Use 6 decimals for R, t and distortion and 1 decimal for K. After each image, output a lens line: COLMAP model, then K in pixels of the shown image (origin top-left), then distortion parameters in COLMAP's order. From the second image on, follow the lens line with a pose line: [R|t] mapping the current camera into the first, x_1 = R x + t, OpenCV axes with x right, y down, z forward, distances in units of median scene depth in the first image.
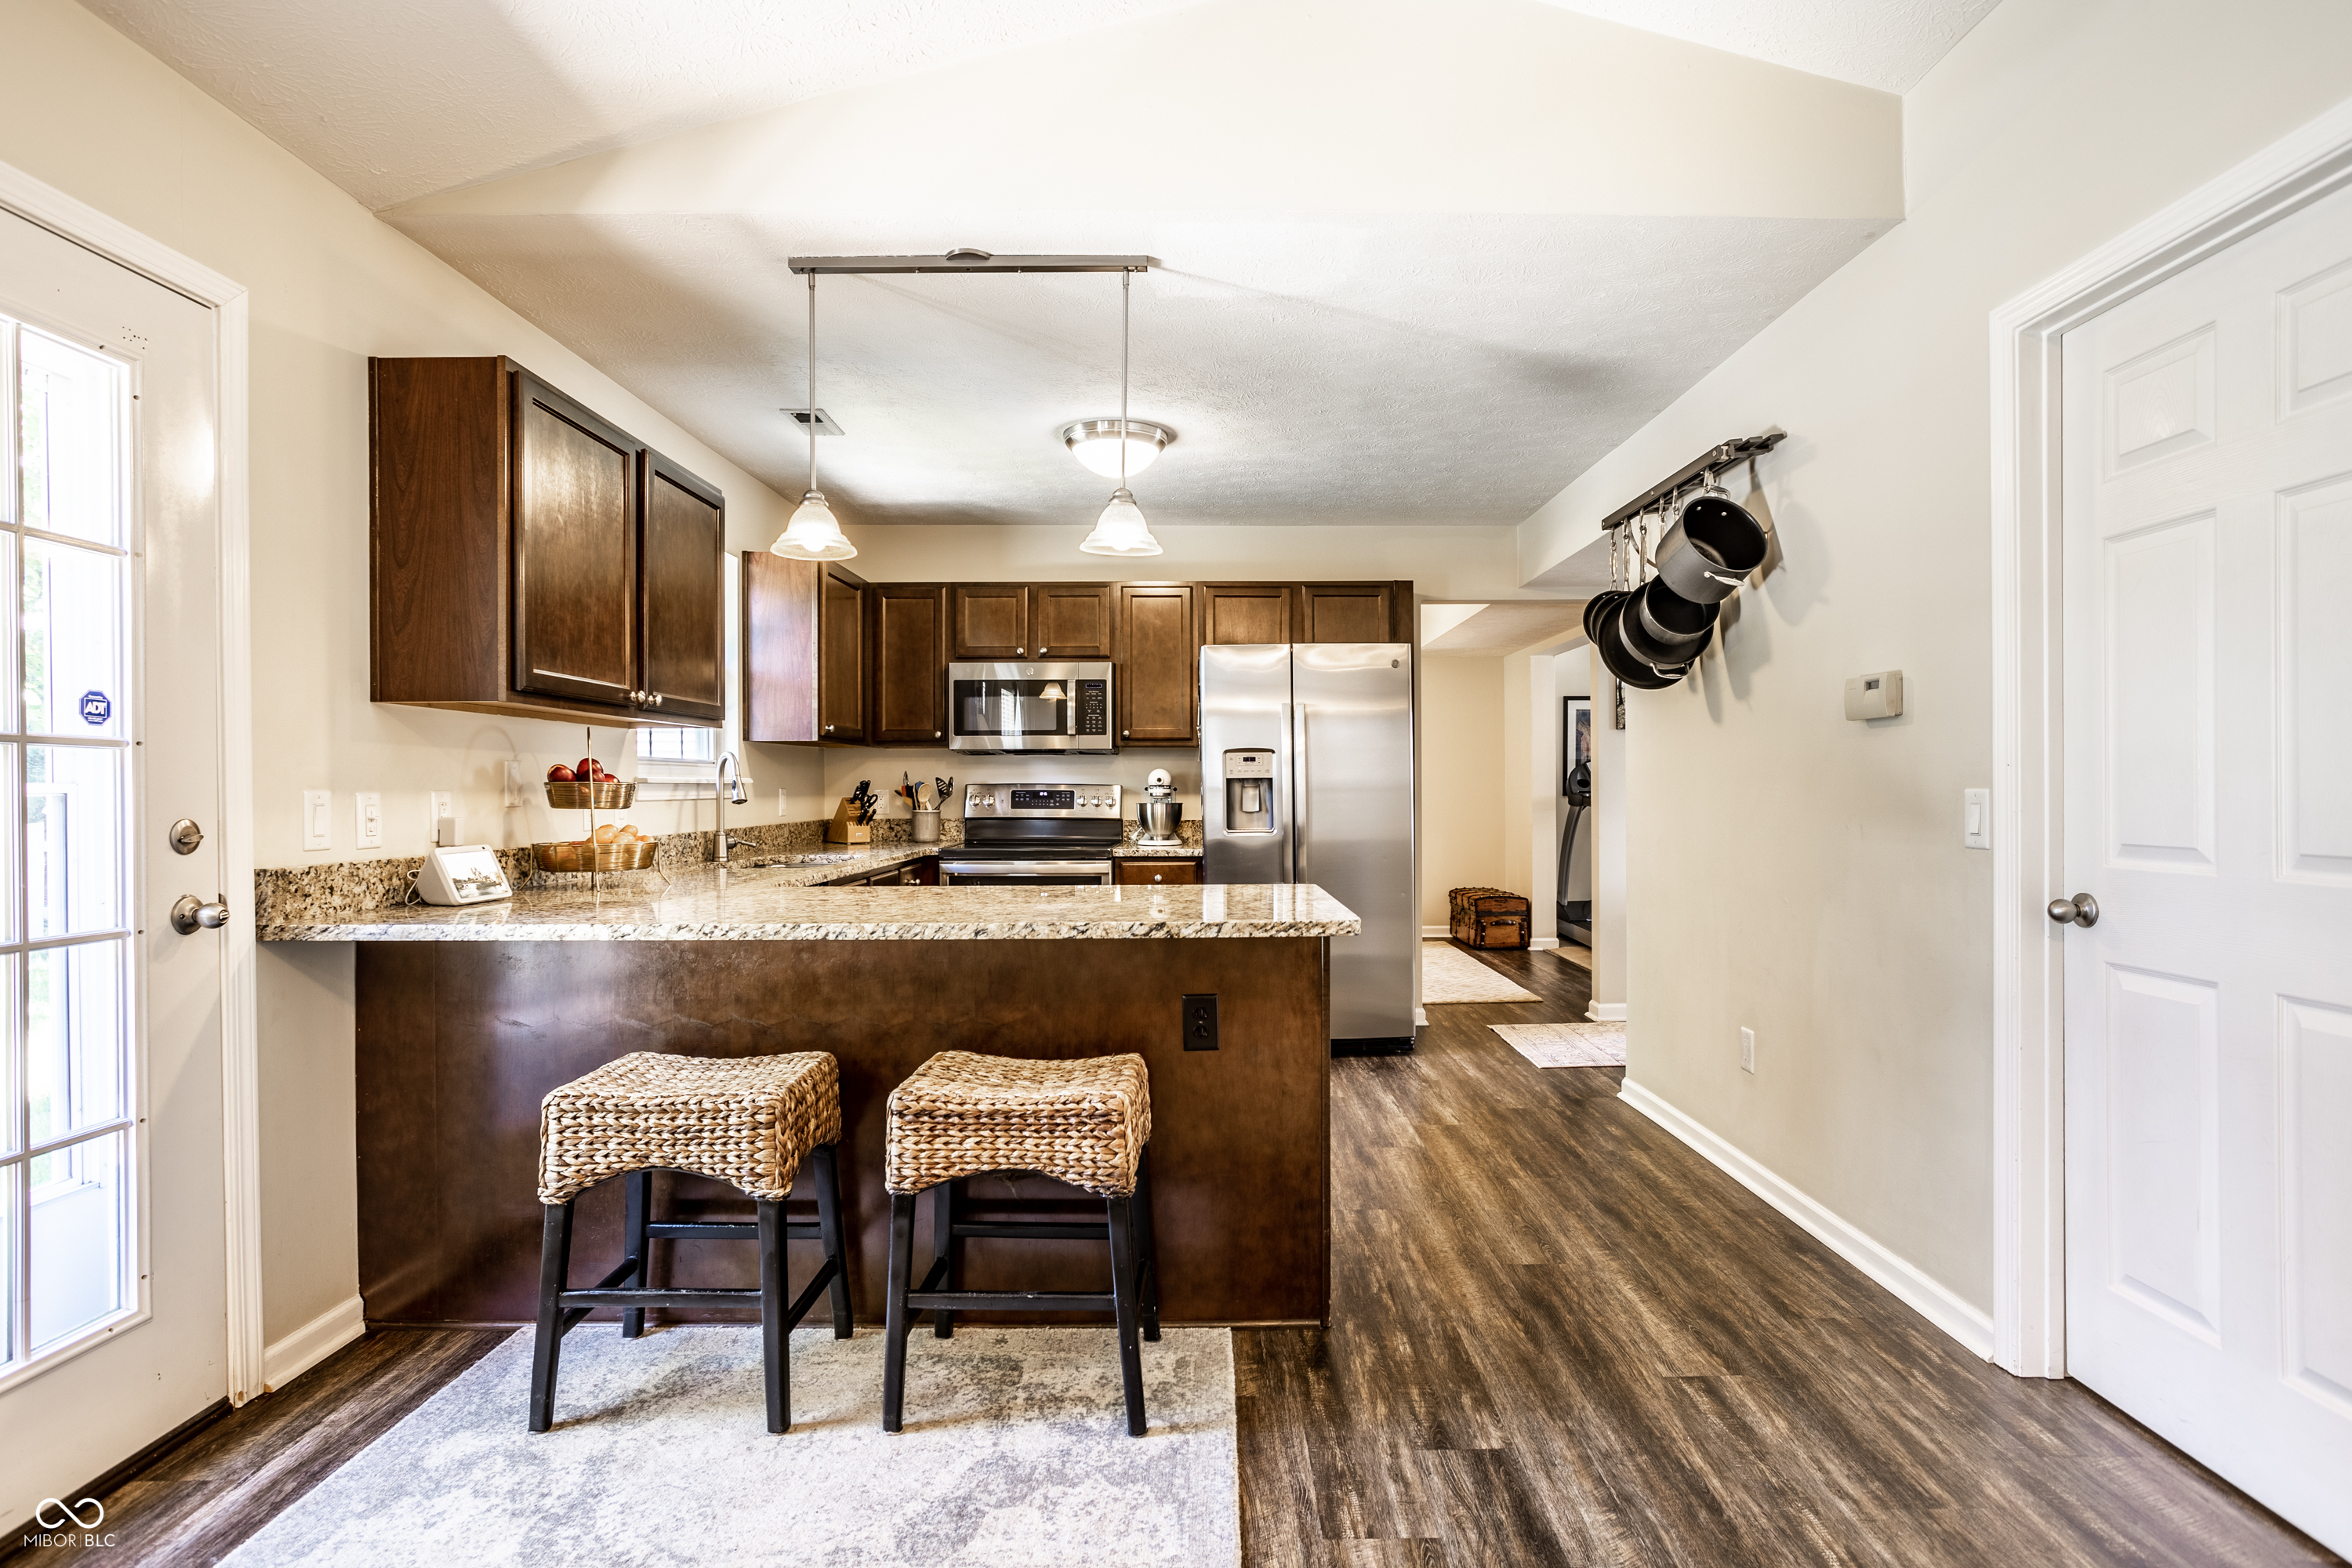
lens RADIAL K [[1196.6, 0, 1199.8], [0, 1196.6, 792.8], [0, 0, 1]] dist [-0.045928, 0.023045]
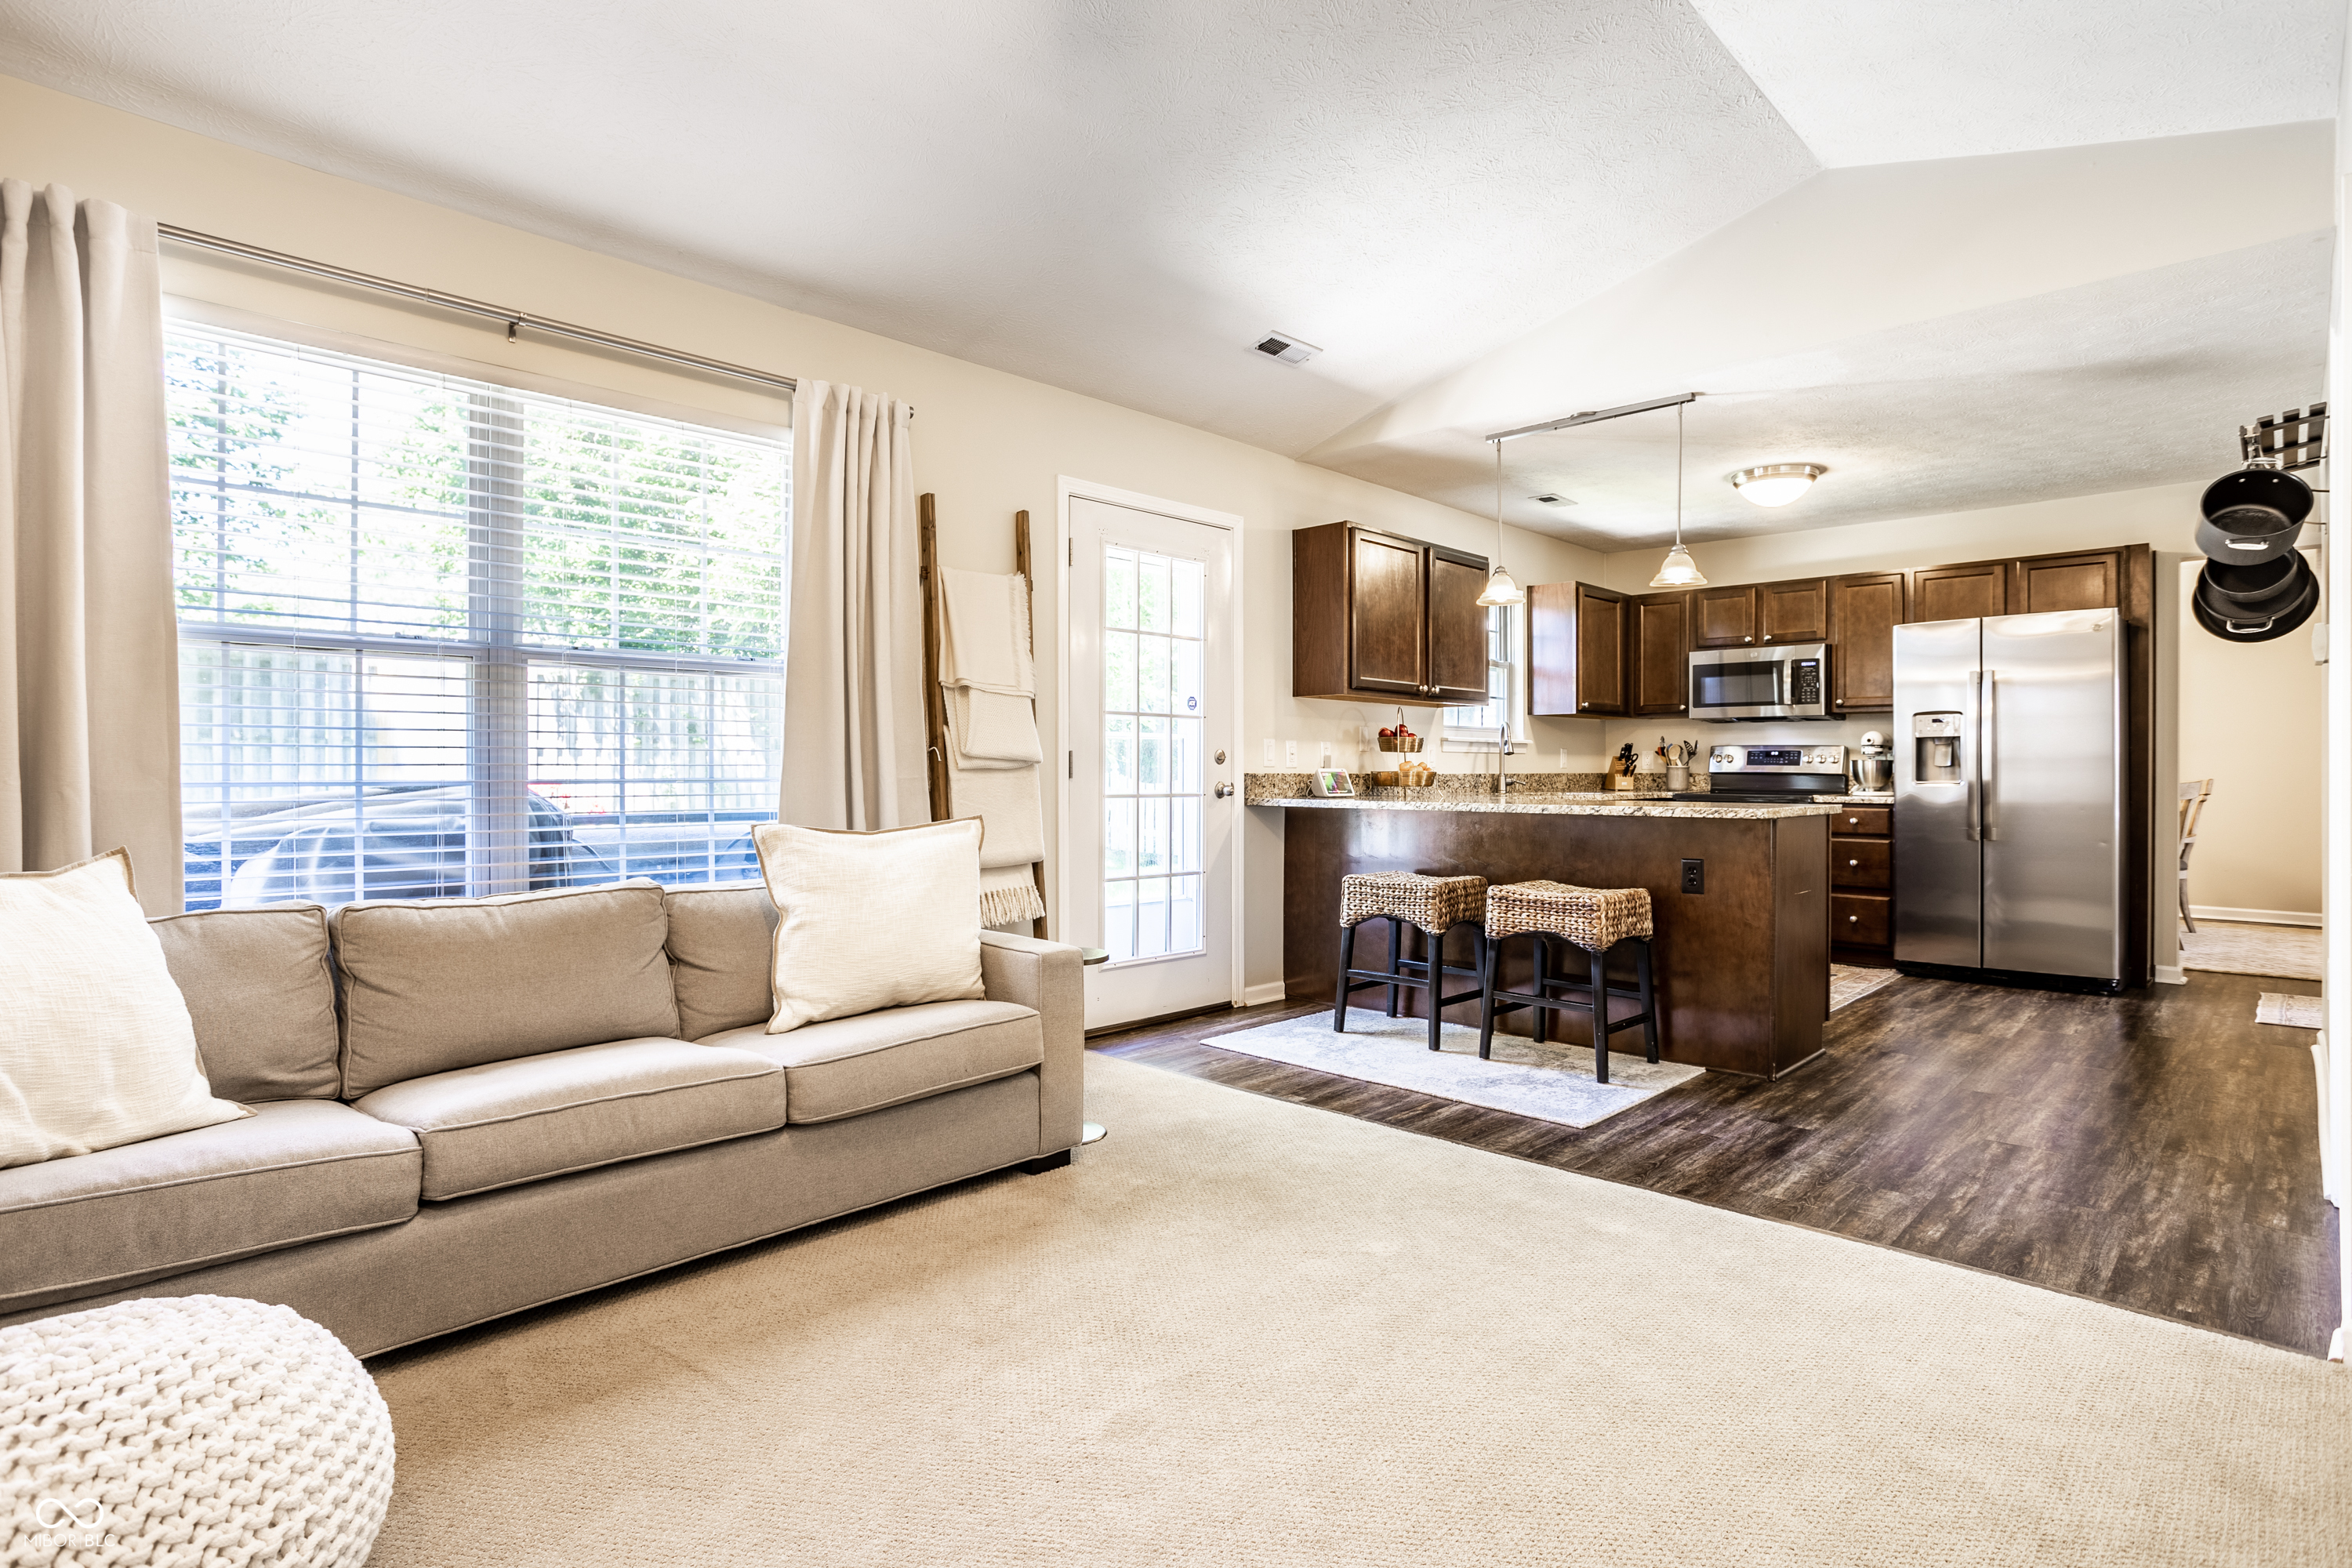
lens RADIAL K [[1196.6, 0, 1172.8], [0, 1196.6, 769.0], [0, 0, 1]] dist [-0.045928, 0.023045]
pose [[0.703618, 0.004540, -0.710563, 0.352032], [-0.009858, 0.999946, -0.003372, 0.031999], [0.710510, 0.009377, 0.703625, -0.345068]]
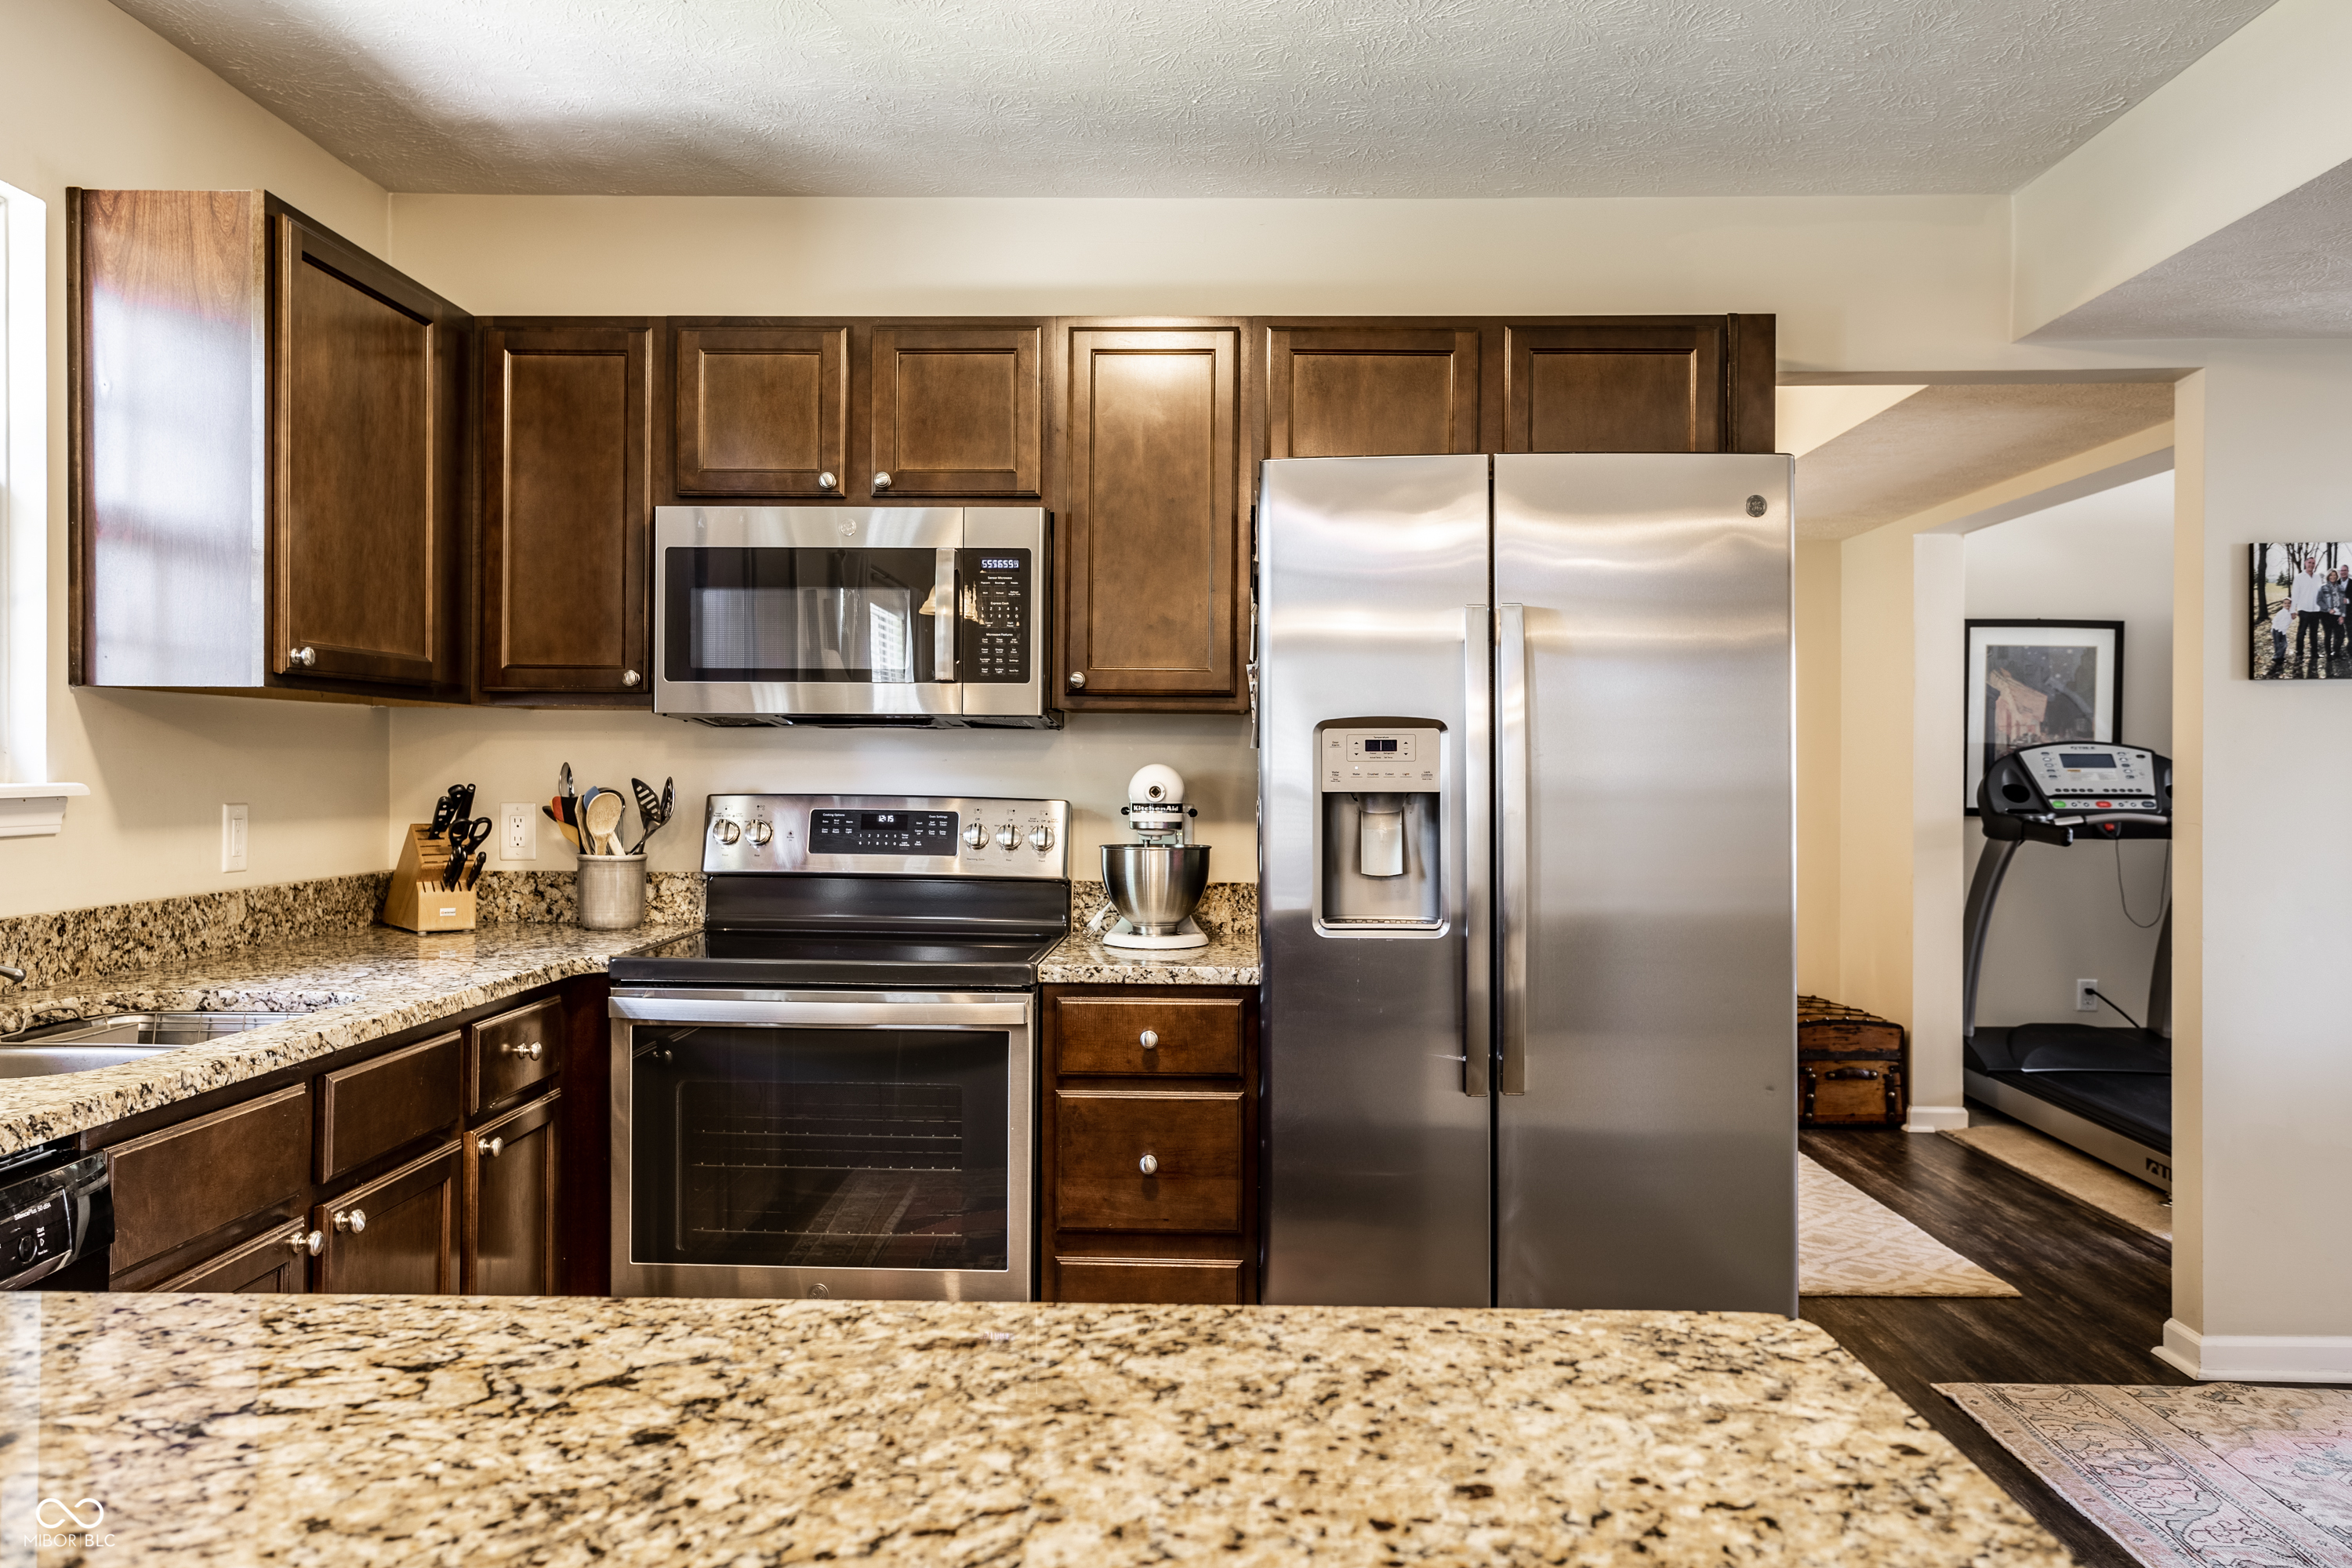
lens RADIAL K [[1733.6, 0, 1162.1], [0, 1733.6, 774.9], [0, 0, 1]] dist [0.001355, 0.000973]
pose [[0.999172, 0.010481, -0.039303, -0.008822], [-0.010648, 0.999935, -0.004054, -0.015900], [0.039258, 0.004469, 0.999219, 0.451297]]
